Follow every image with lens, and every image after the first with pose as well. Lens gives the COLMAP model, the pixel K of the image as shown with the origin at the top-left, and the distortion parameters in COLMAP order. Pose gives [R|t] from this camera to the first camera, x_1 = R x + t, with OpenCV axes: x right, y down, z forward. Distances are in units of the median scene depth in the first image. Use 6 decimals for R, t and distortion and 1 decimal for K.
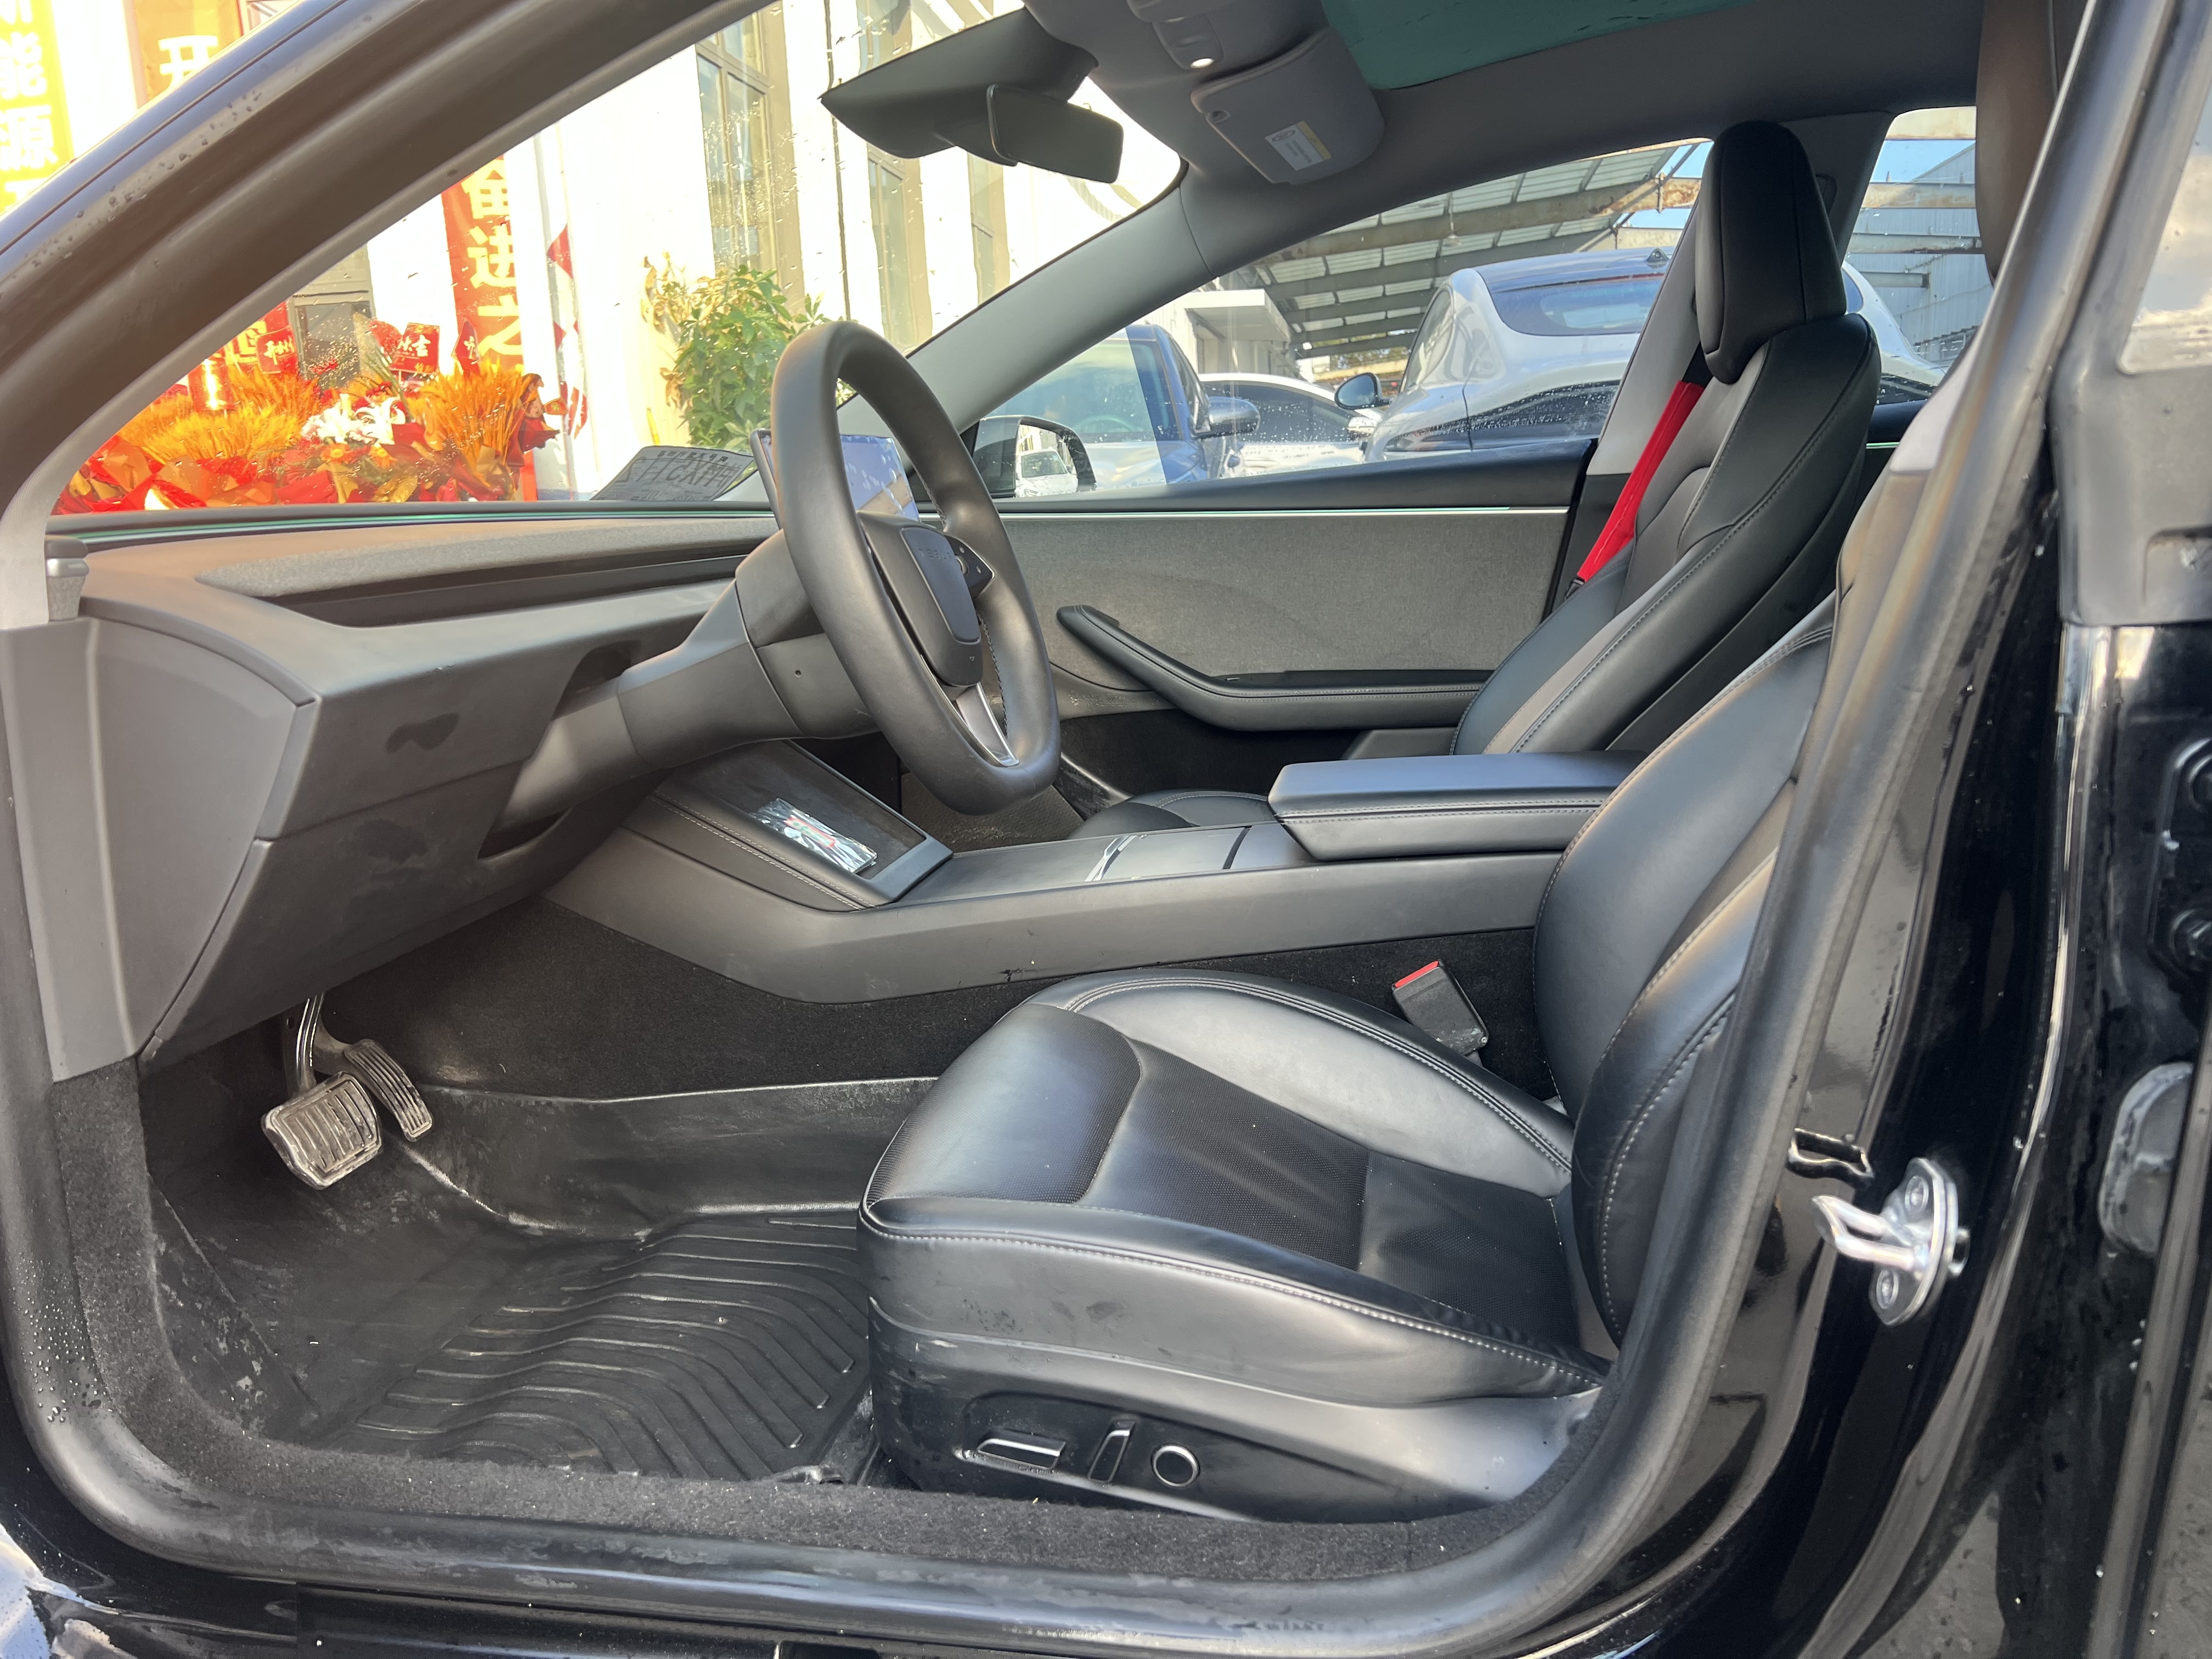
lens RADIAL K [[1647.6, 0, 1115.0], [0, 1647.6, 832.7], [0, 0, 1]] dist [0.056054, -0.058284]
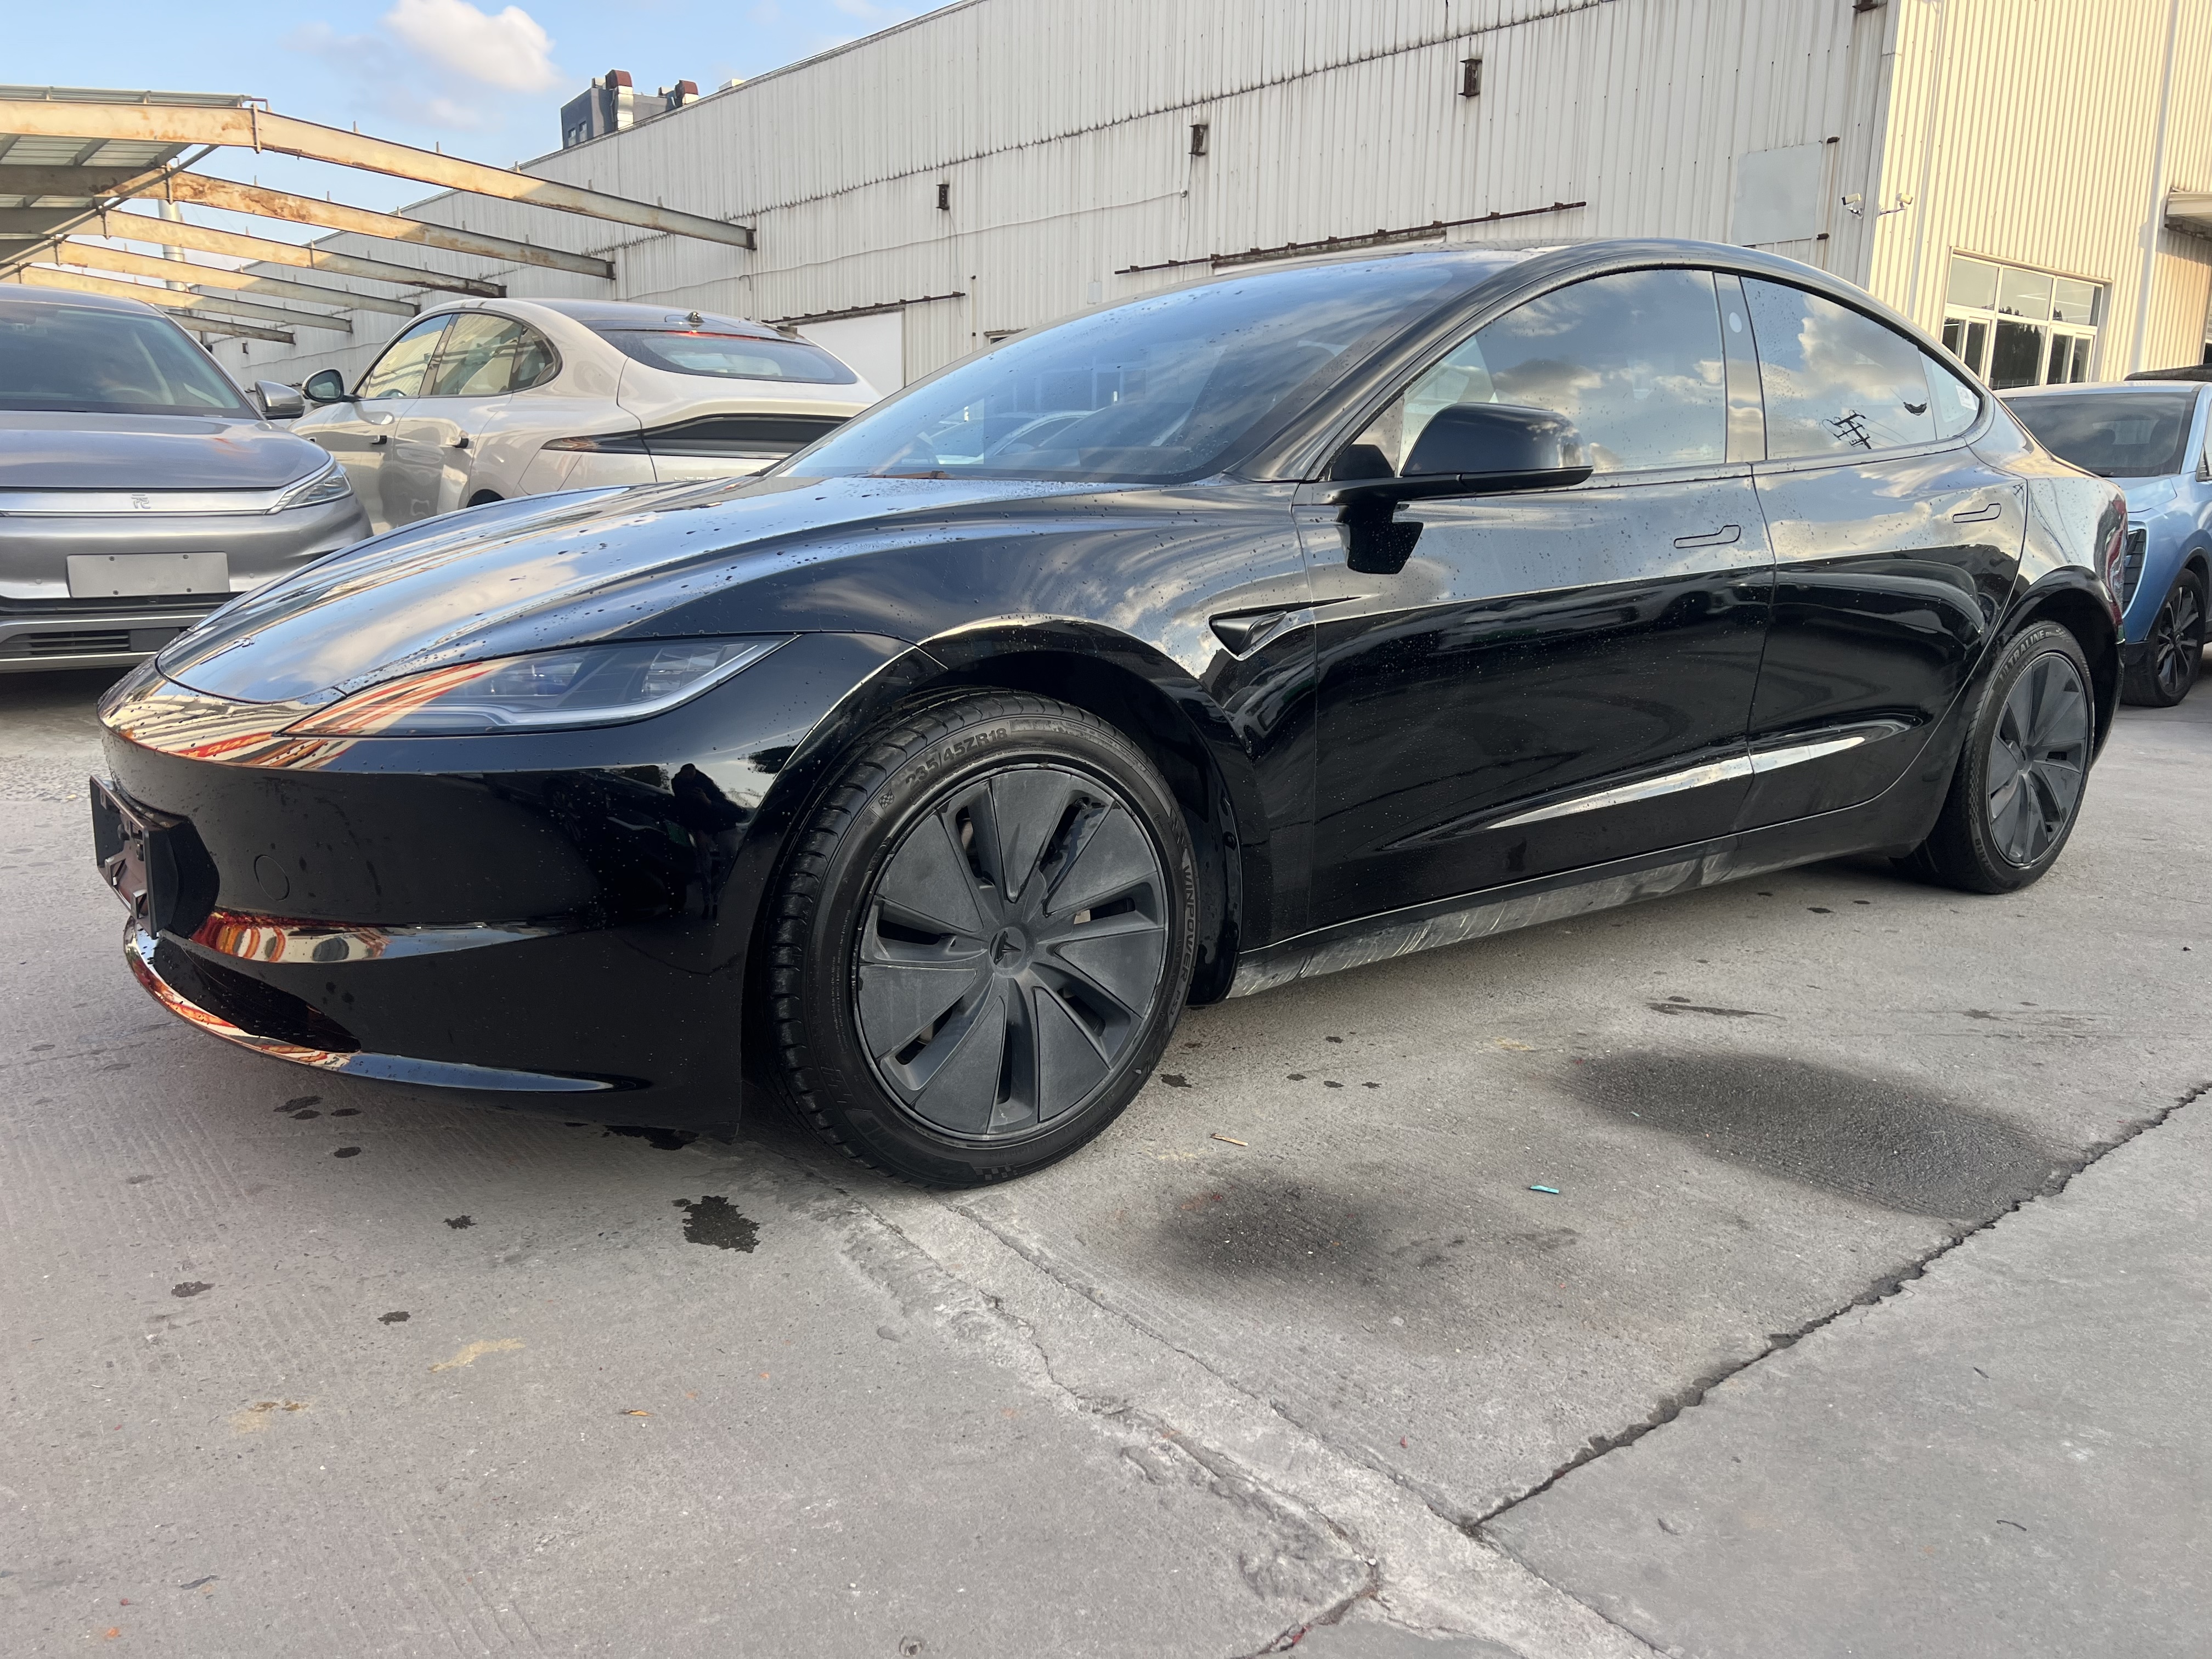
lens RADIAL K [[1647.6, 0, 1089.2], [0, 1647.6, 821.5], [0, 0, 1]] dist [0.056054, -0.058284]
pose [[0.571065, -0.129421, 0.810639, -0.201781], [0.140574, 0.988325, 0.058760, -0.002175], [-0.808779, 0.080399, 0.582591, 0.037398]]
